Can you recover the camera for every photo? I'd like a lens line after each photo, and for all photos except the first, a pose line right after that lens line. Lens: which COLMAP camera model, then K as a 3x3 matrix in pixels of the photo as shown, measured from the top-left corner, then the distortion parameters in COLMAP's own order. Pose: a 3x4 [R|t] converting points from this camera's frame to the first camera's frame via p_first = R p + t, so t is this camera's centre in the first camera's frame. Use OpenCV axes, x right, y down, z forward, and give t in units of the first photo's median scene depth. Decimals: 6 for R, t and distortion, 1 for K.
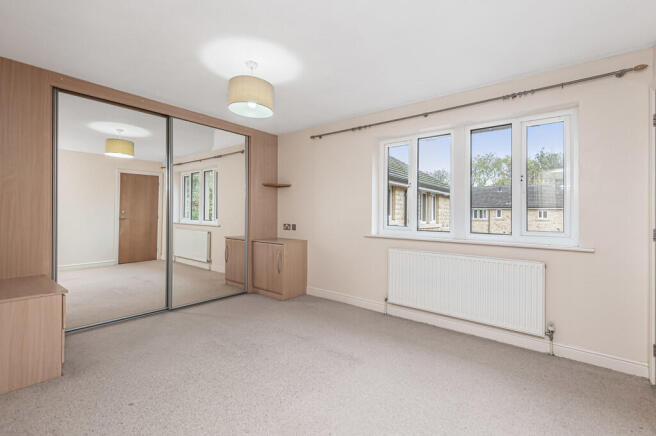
lens RADIAL K [[303.0, 0, 328.0], [0, 303.0, 218.0], [0, 0, 1]] dist [0.001575, 0.000019]
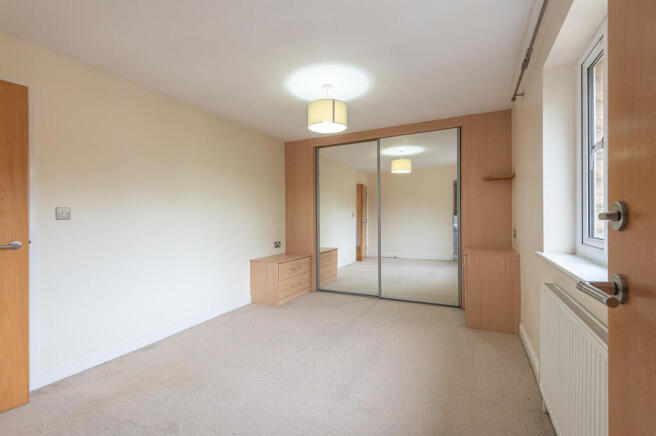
lens RADIAL K [[303.0, 0, 328.0], [0, 303.0, 218.0], [0, 0, 1]] dist [0.001575, 0.000019]
pose [[0.172785, -0.011099, -0.984897, 0.573445], [0.004323, 0.999935, -0.010510, -0.000998], [0.984950, -0.002441, 0.172821, 0.528437]]
